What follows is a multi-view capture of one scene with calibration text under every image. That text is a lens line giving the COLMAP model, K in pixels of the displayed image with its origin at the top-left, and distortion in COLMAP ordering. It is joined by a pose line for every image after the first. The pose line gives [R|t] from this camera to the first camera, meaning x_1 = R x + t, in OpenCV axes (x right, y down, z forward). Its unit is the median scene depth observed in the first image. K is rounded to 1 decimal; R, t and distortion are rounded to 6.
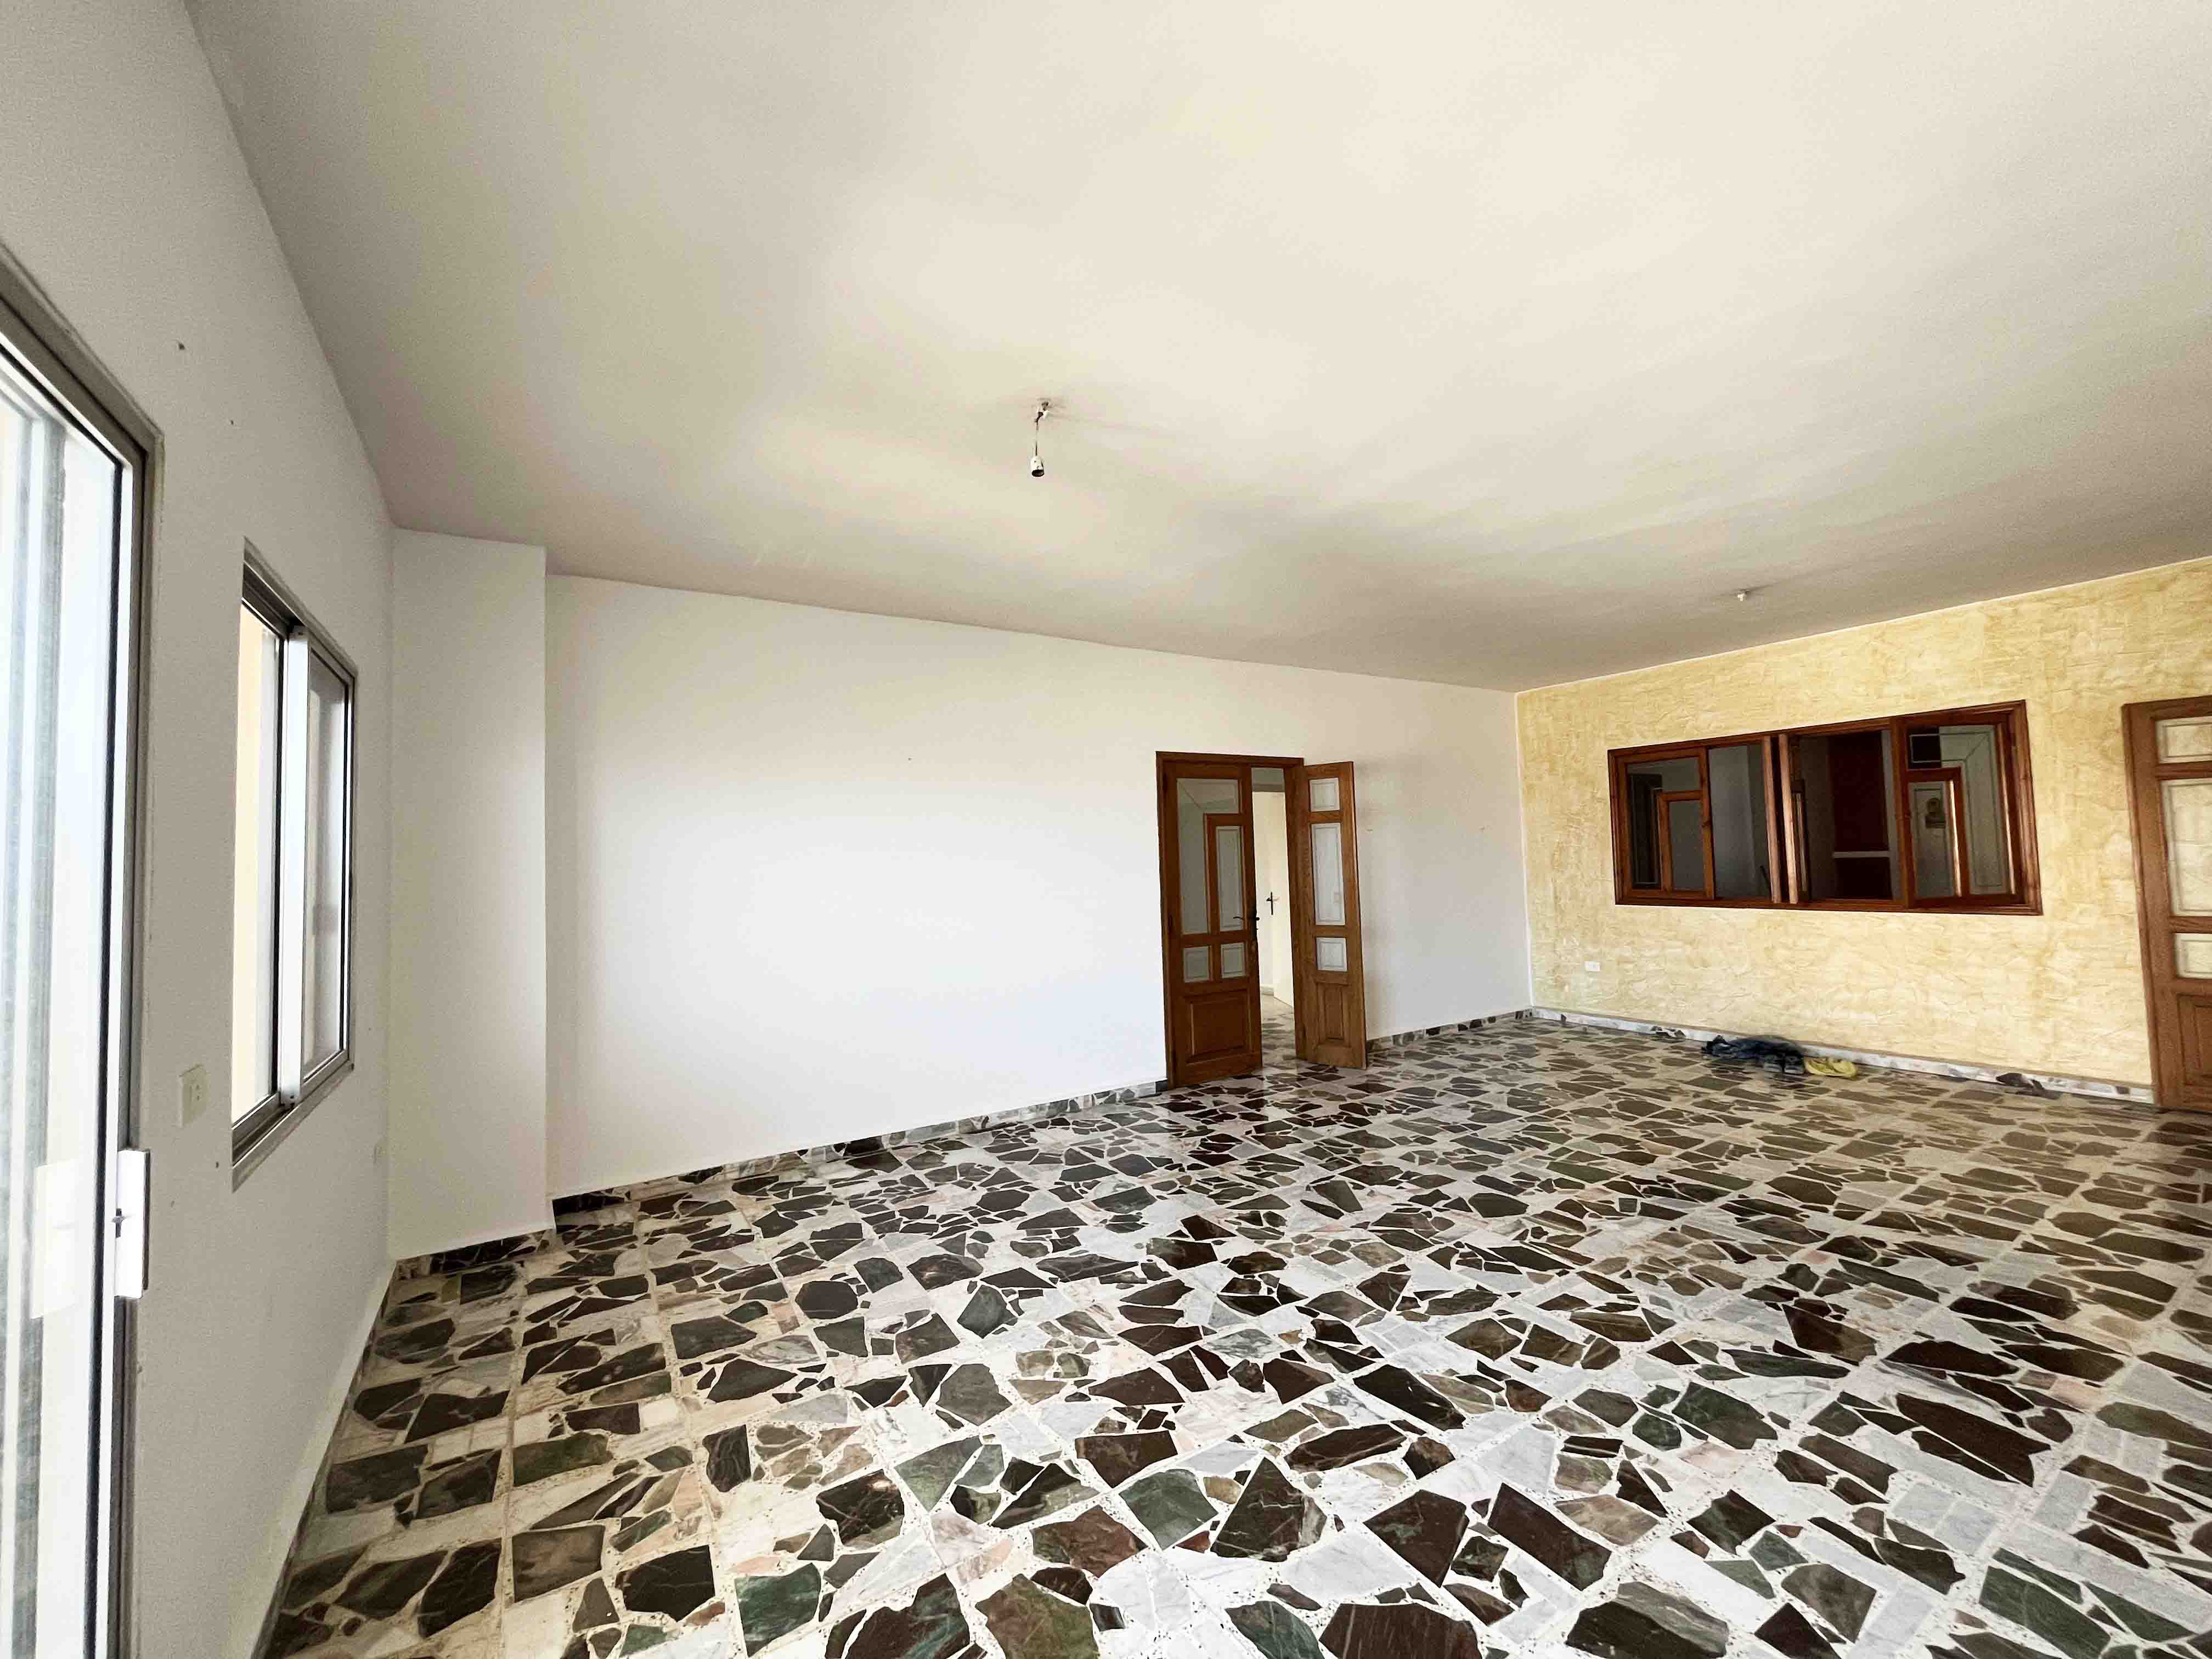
lens RADIAL K [[890.4, 0, 1110.5], [0, 890.4, 813.9], [0, 0, 1]] dist [-0.003521, 0.000350]
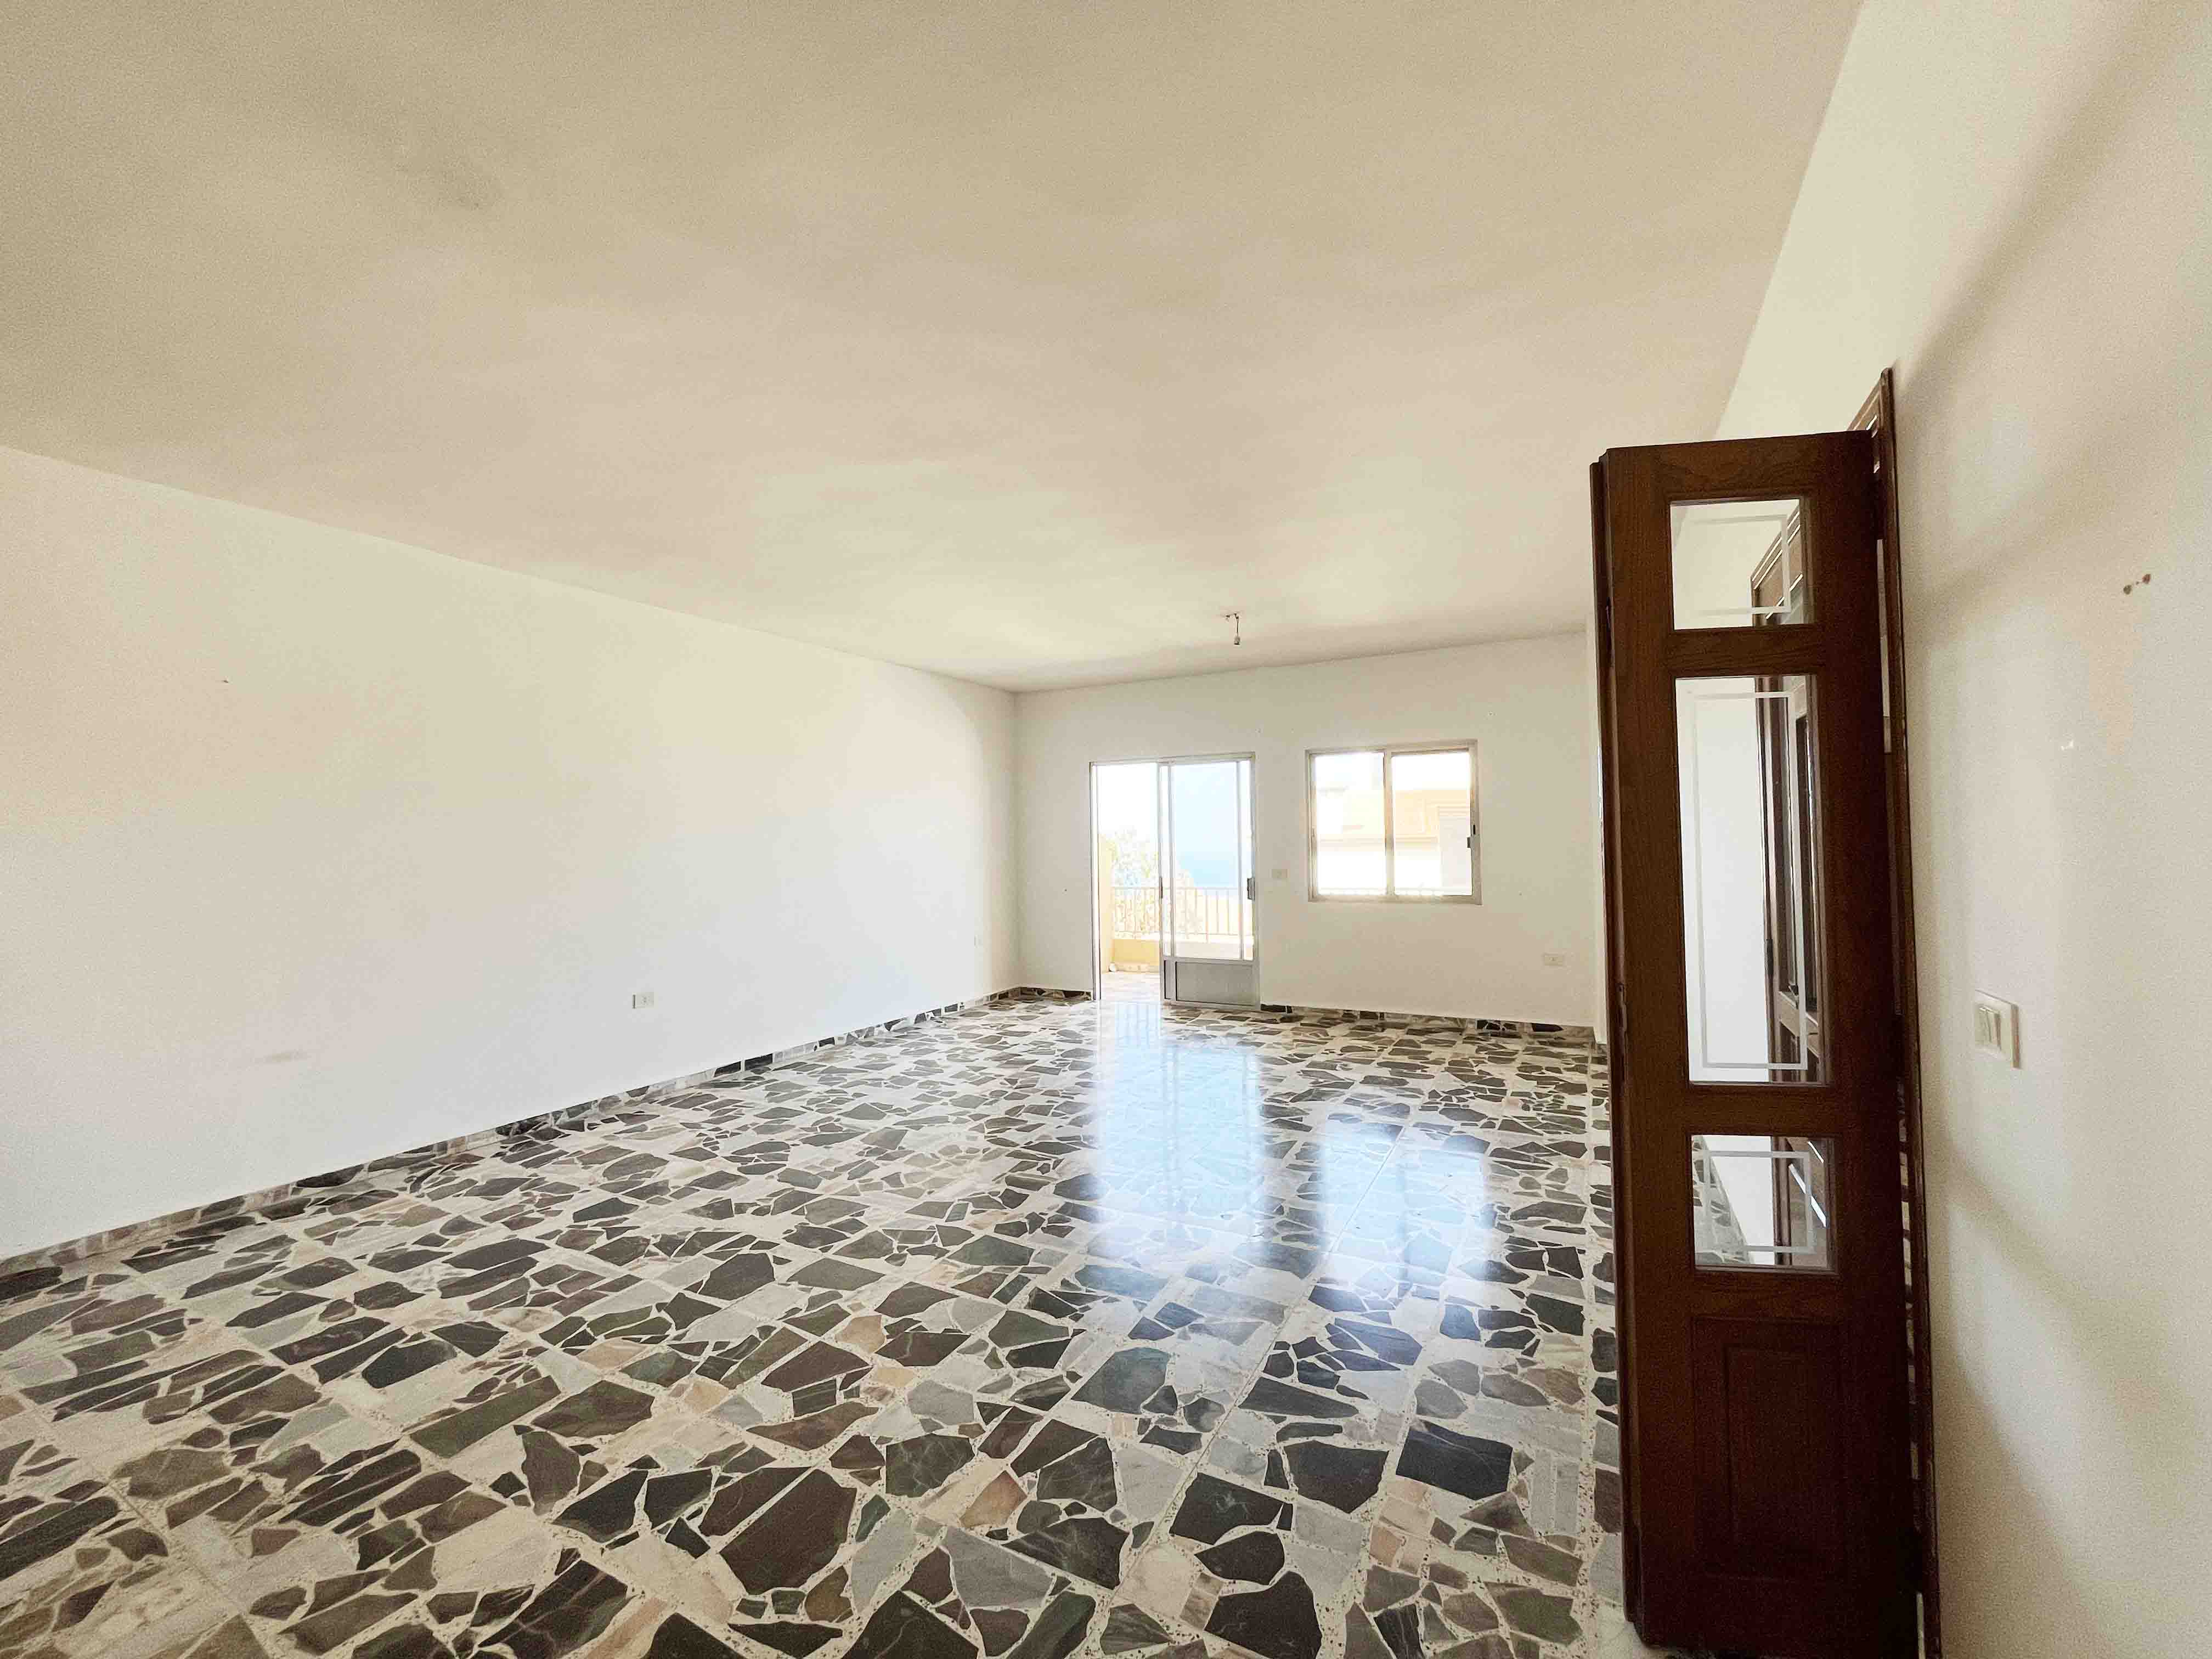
lens RADIAL K [[890.4, 0, 1110.5], [0, 890.4, 813.9], [0, 0, 1]] dist [-0.003521, 0.000350]
pose [[-0.868320, 0.031768, -0.494986, 0.849068], [0.071276, 0.995581, -0.061138, 0.082742], [0.490857, -0.088368, -0.866747, 1.835241]]
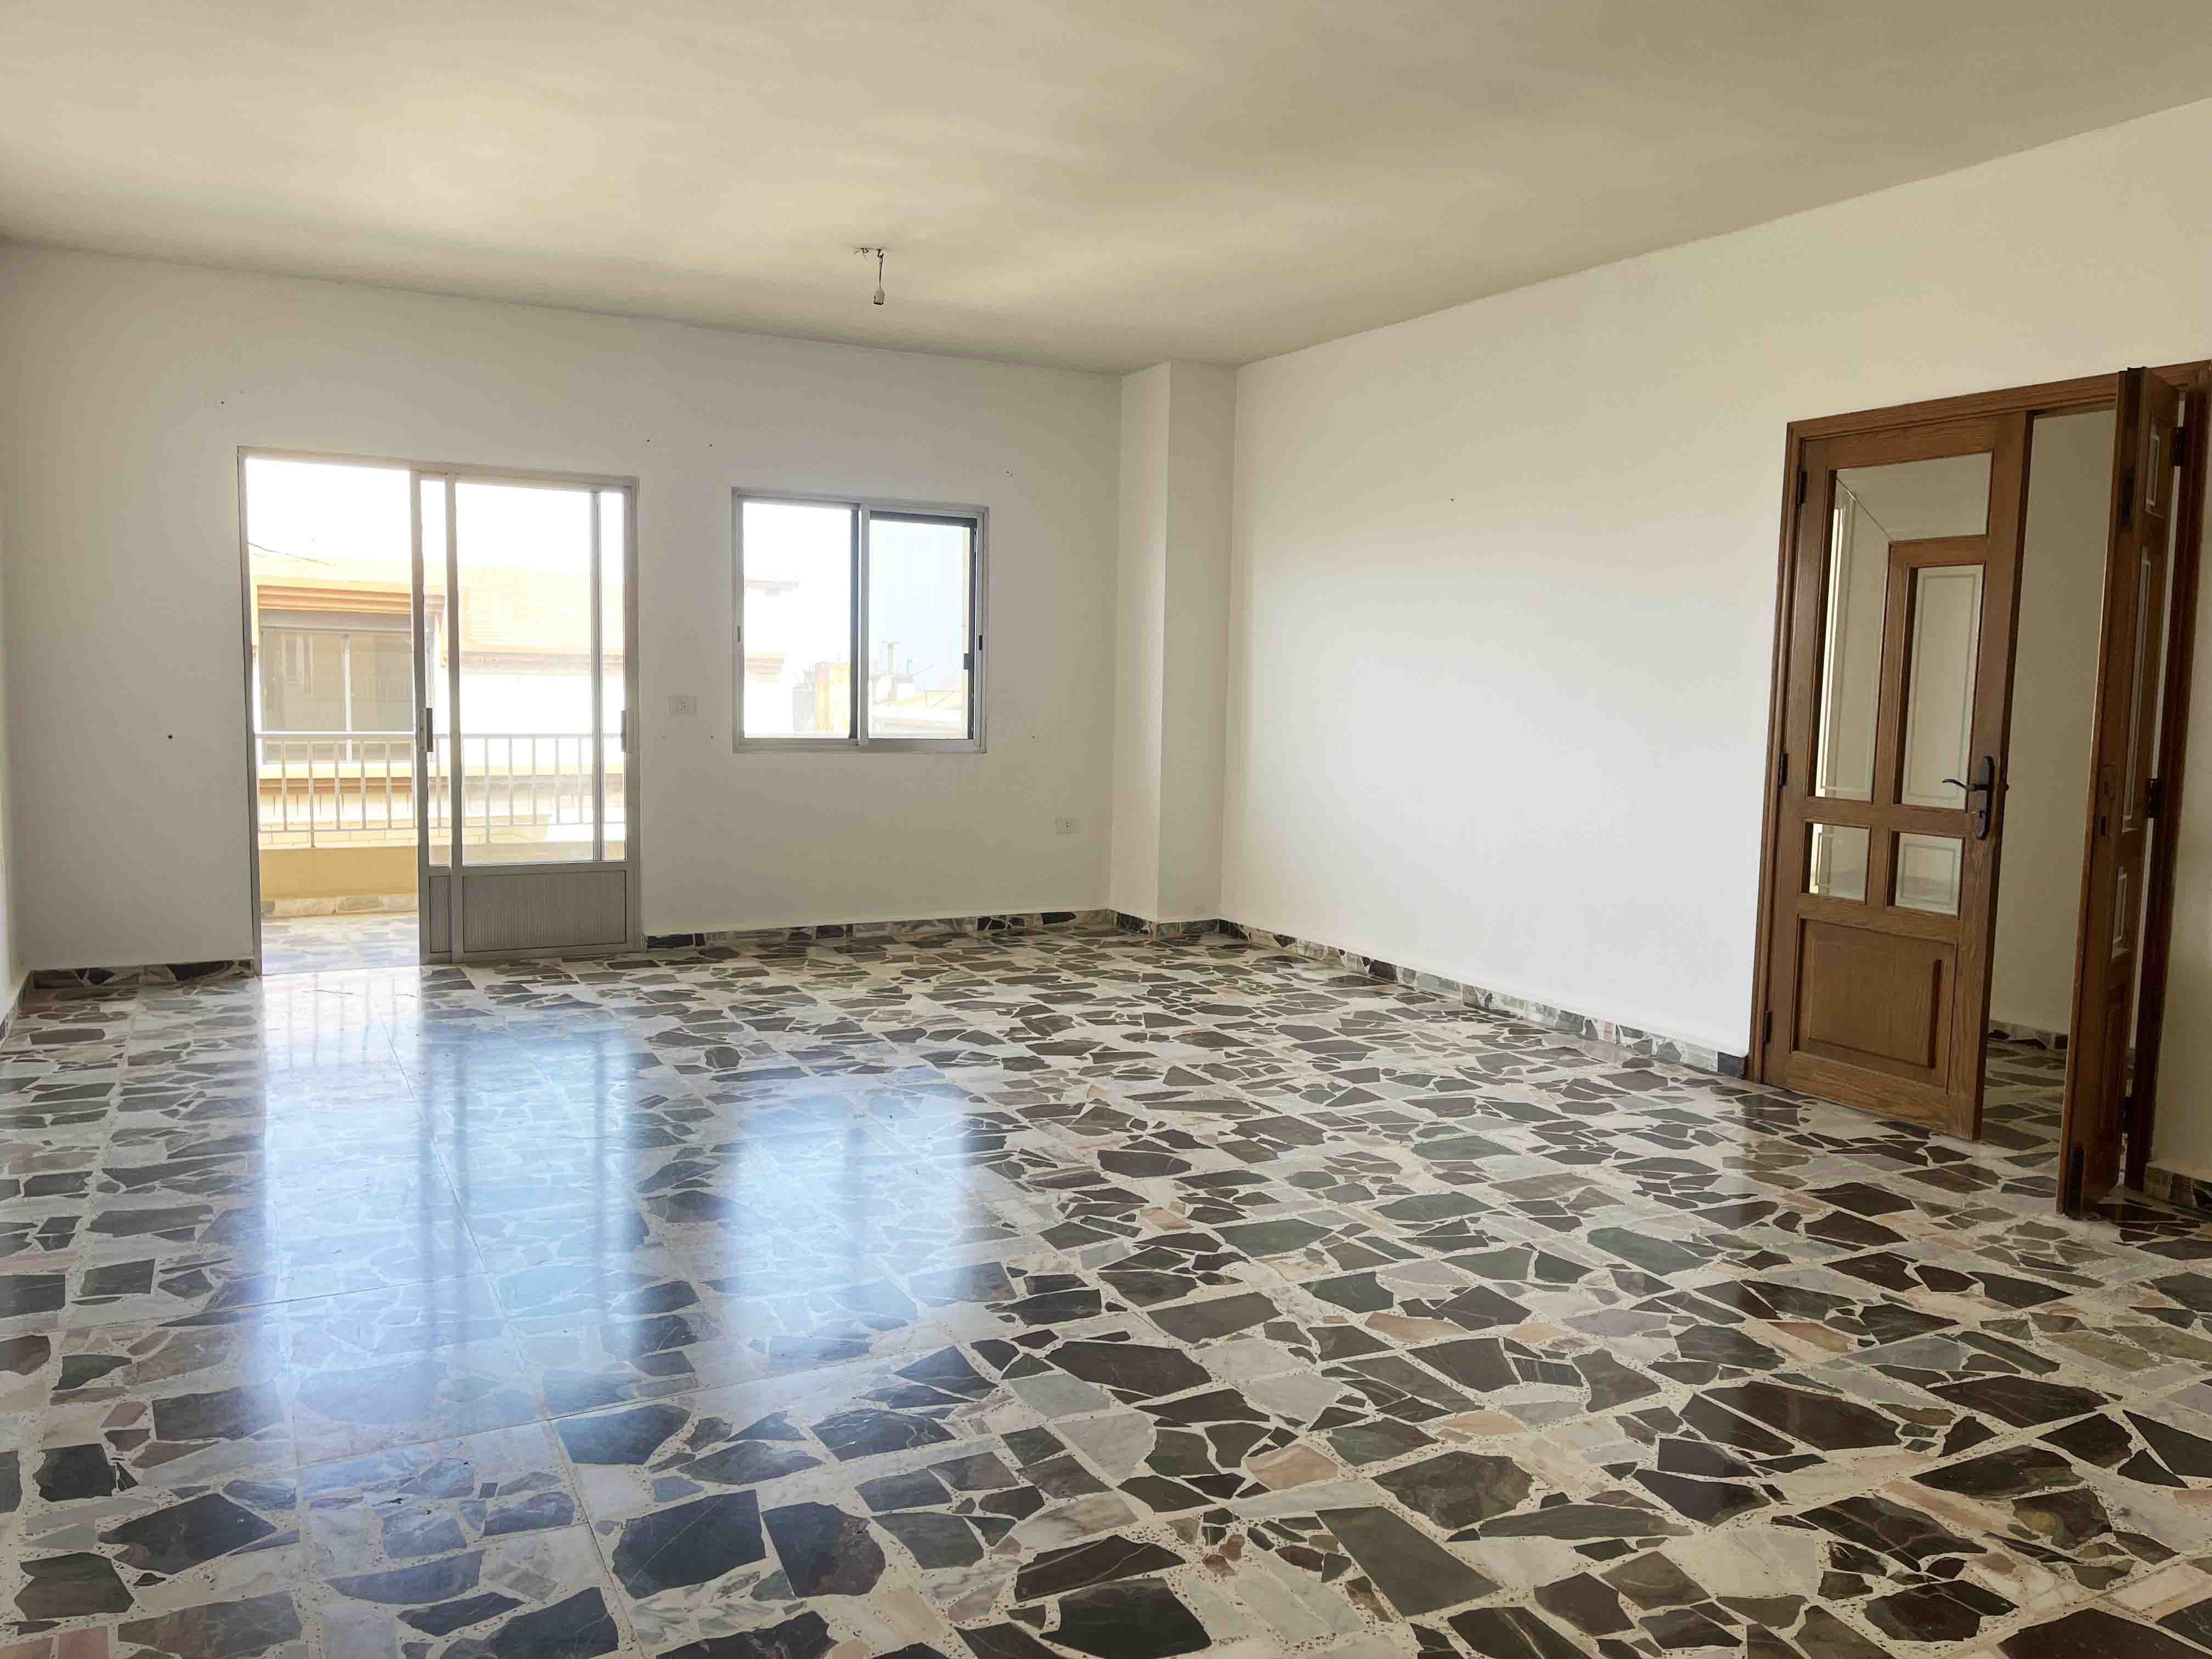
lens RADIAL K [[1668.4, 0, 1106.0], [0, 1668.4, 829.5], [0, 0, 1]] dist [0.078790, -0.101304]
pose [[-0.080253, 0.125280, -0.988870, 1.564812], [0.035852, 0.991791, 0.122740, 0.038998], [0.996130, -0.025603, -0.084086, 1.039534]]
